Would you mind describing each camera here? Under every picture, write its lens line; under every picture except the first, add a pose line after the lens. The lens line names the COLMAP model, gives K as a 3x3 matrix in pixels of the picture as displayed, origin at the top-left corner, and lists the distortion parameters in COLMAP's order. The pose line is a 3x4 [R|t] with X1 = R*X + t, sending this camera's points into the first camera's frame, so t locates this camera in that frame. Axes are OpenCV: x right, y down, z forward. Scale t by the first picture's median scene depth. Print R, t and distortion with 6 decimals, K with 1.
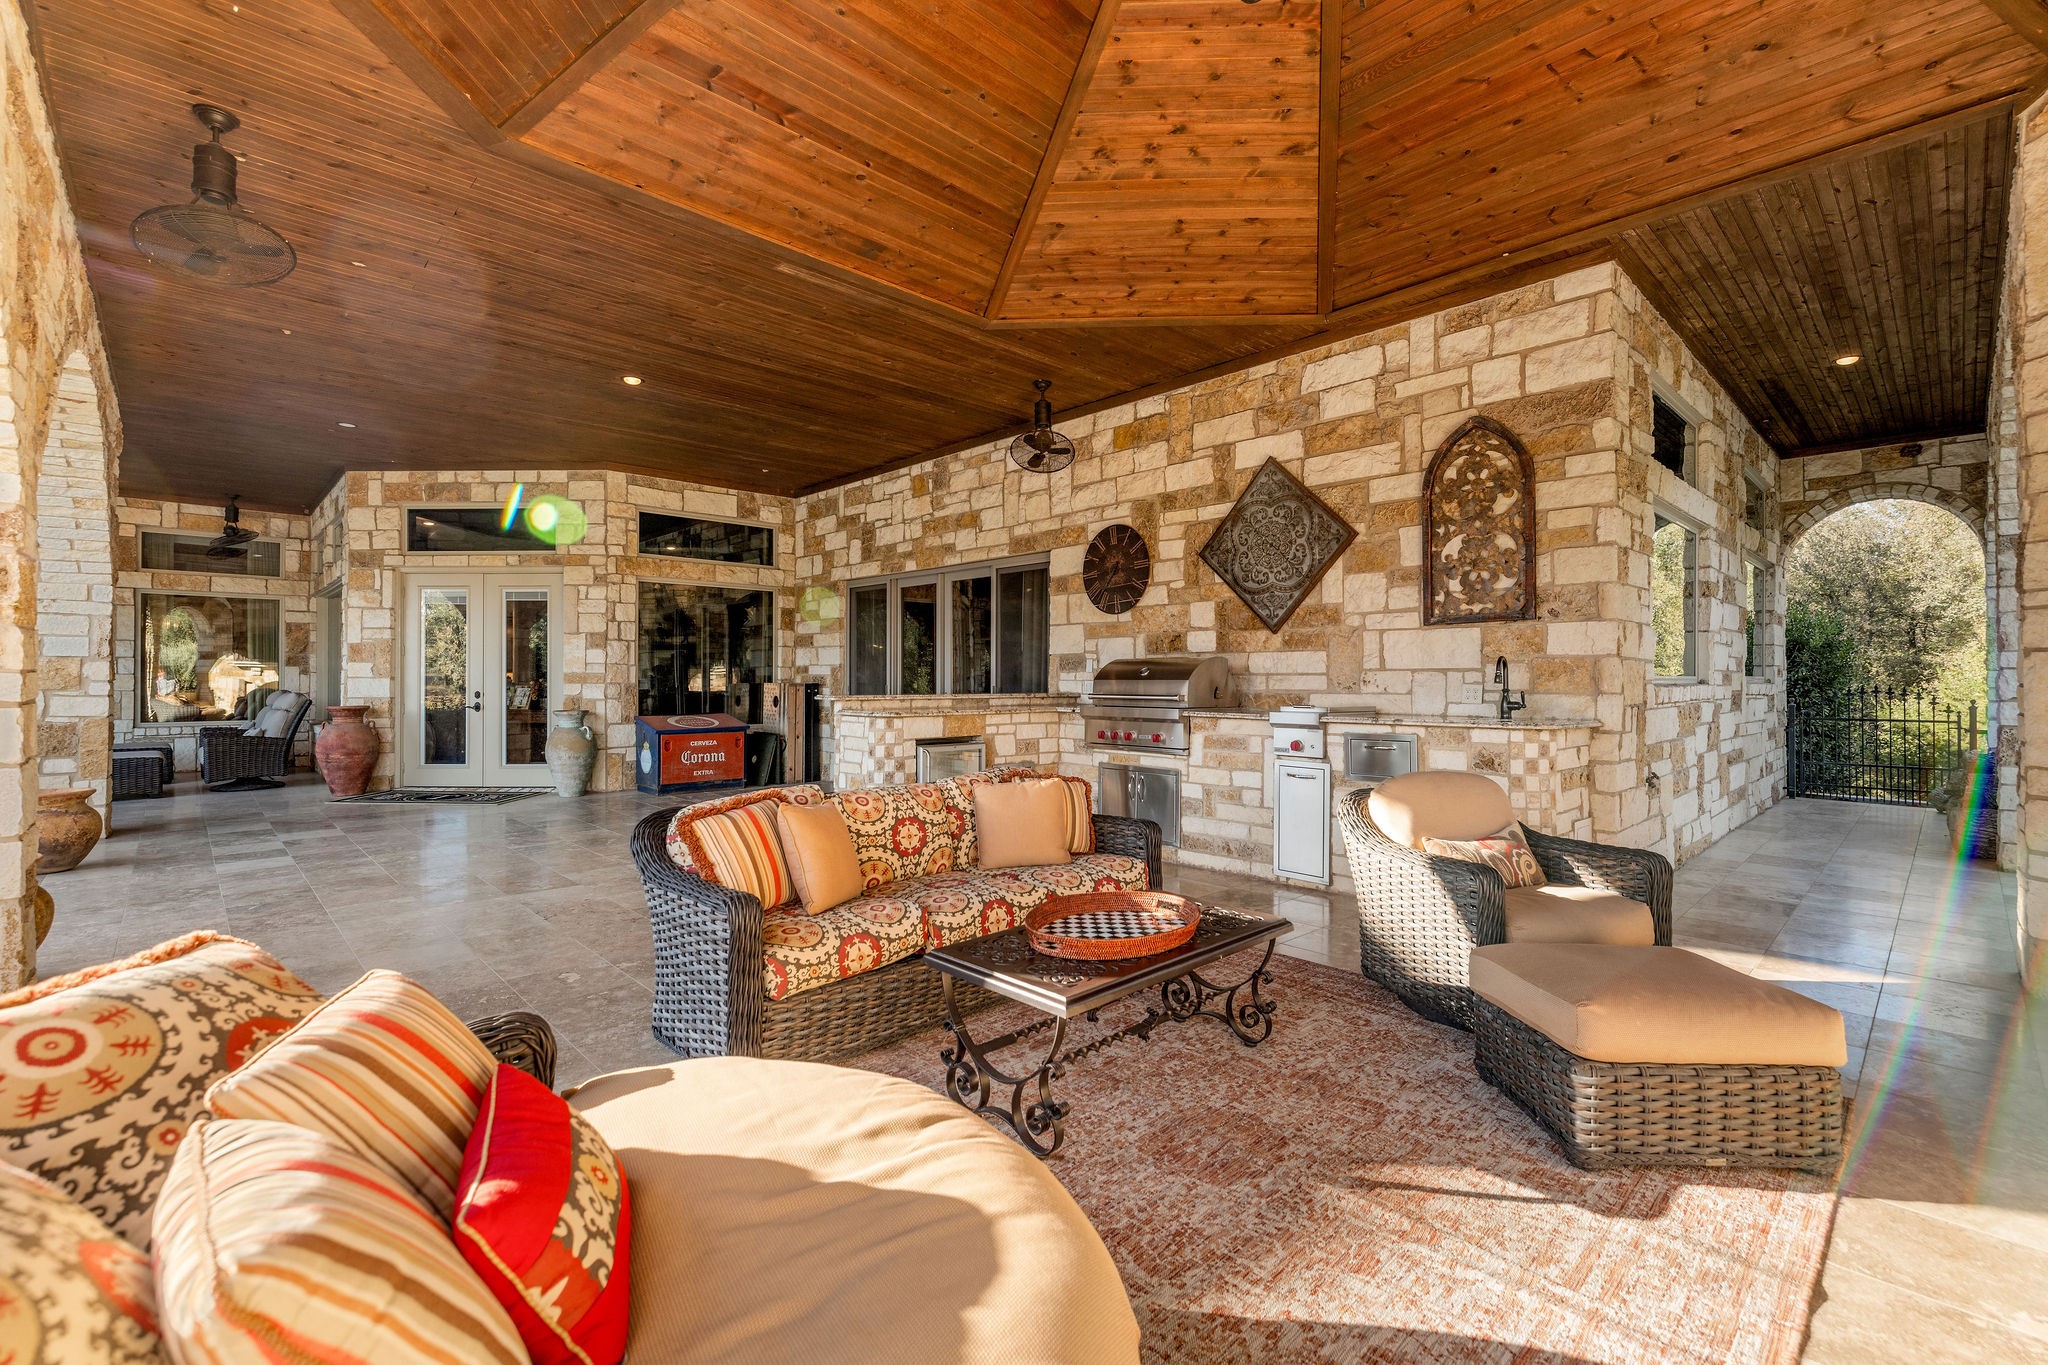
lens RADIAL K [[909.3, 0, 1024.8], [0, 909.3, 677.8], [0, 0, 1]] dist [0.001115, -0.000431]
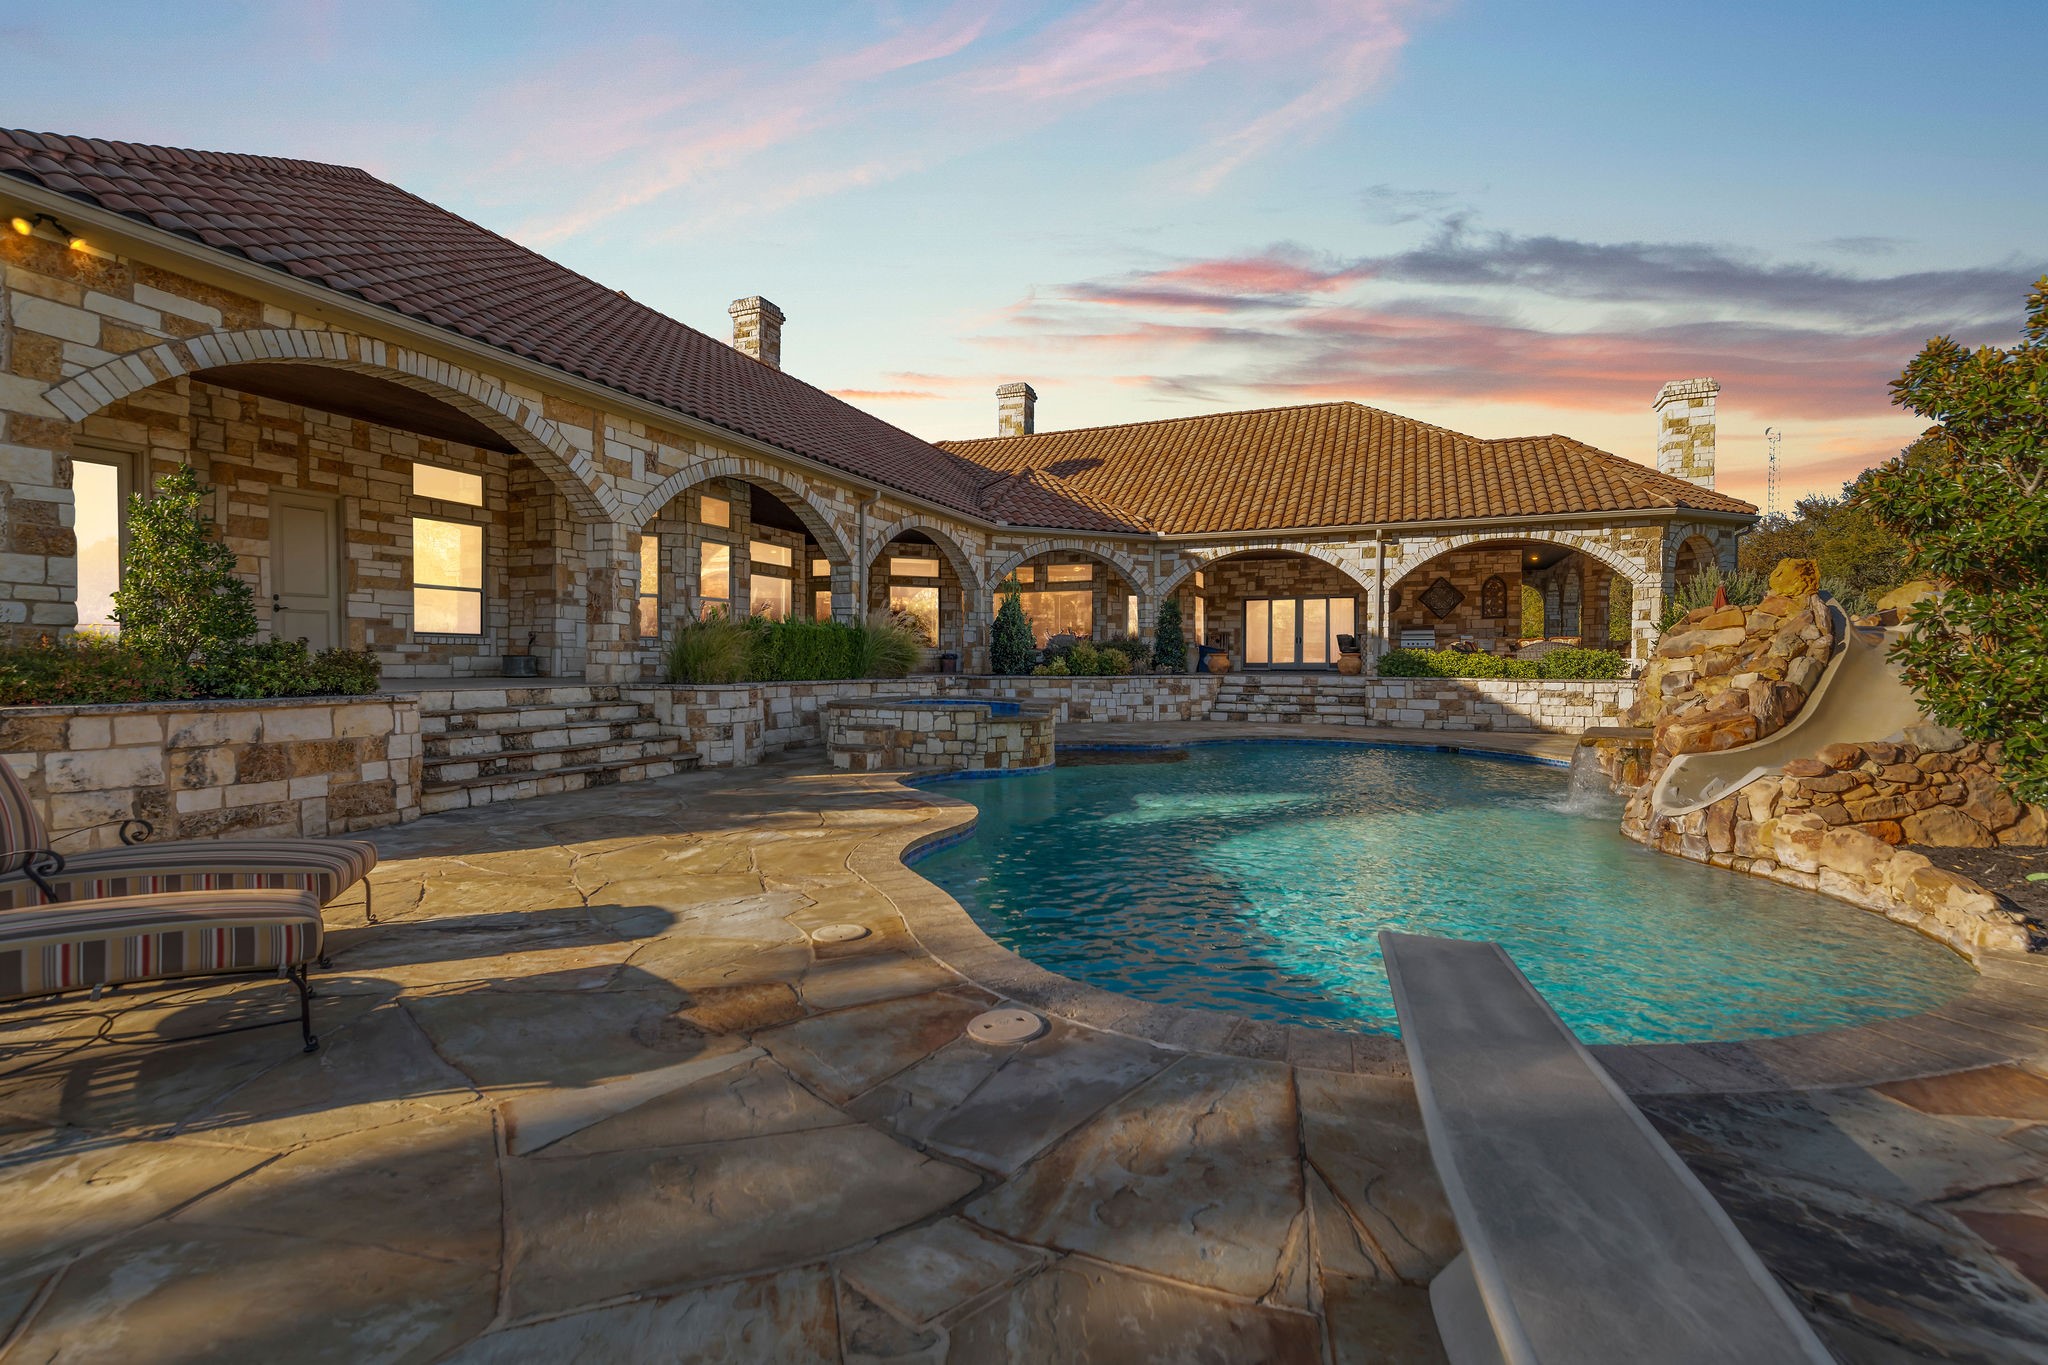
lens RADIAL K [[909.3, 0, 1025.5], [0, 909.3, 679.3], [0, 0, 1]] dist [0.001115, -0.000431]
pose [[0.908313, -0.008781, 0.418199, -3.329204], [-0.001134, 0.999724, 0.023454, 0.134007], [-0.418290, -0.021778, 0.908053, -2.062266]]
